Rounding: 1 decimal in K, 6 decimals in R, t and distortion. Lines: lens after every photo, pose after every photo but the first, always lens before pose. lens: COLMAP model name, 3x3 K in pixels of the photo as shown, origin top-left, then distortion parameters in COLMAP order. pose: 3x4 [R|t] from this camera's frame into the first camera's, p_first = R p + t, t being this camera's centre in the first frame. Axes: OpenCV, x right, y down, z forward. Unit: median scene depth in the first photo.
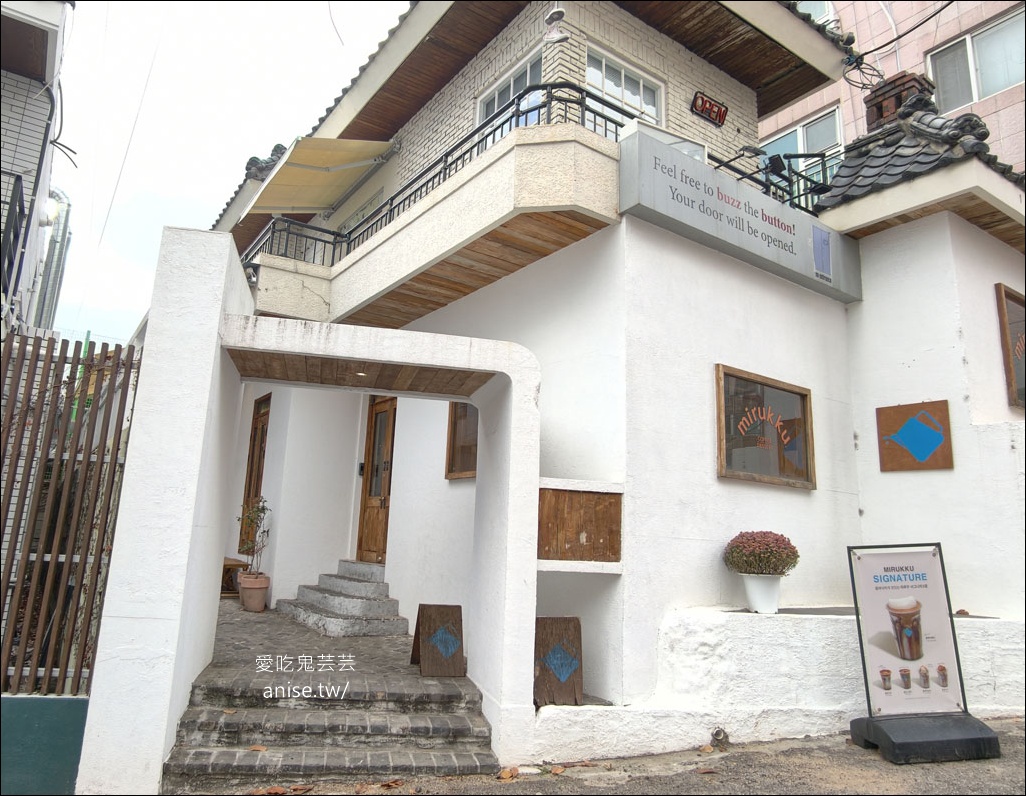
lens RADIAL K [[691.2, 0, 513.0], [0, 691.2, 398.0], [0, 0, 1]] dist [-0.038203, 0.071330]
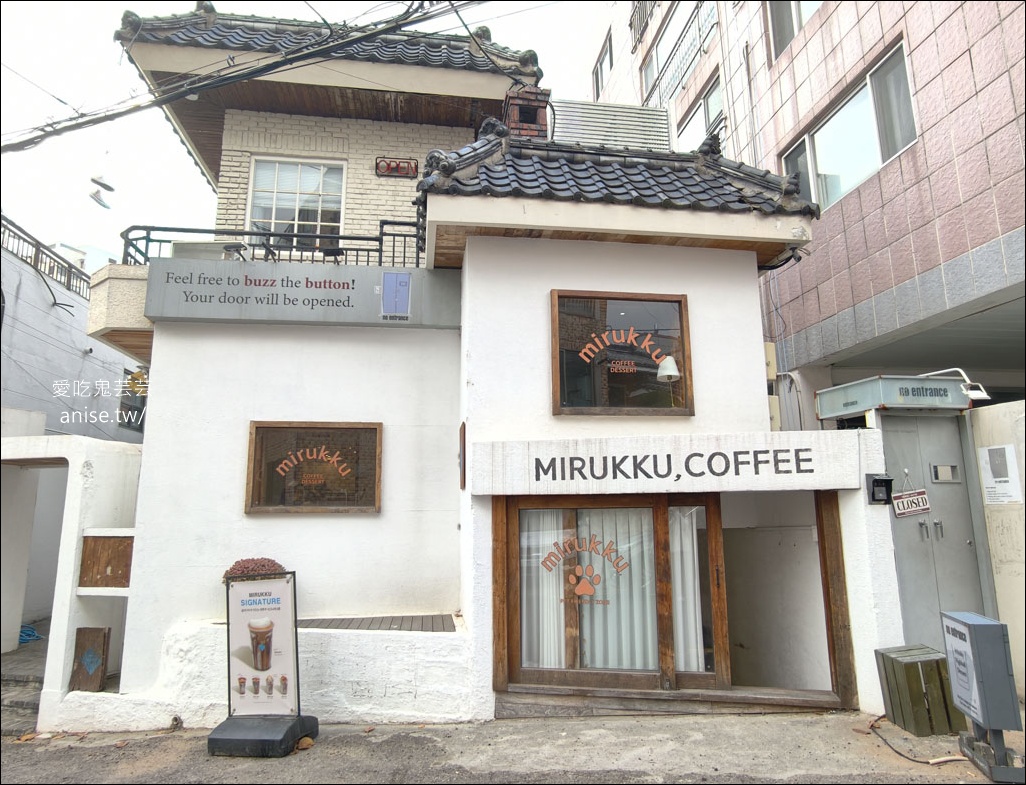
lens RADIAL K [[657.5, 0, 513.0], [0, 657.5, 392.5], [0, 0, 1]] dist [-0.004135, 0.037644]
pose [[0.888486, -0.129044, -0.440386, 1.463375], [0.138669, 0.990284, -0.010411, -0.026375], [0.437450, -0.051818, 0.897748, 0.175278]]
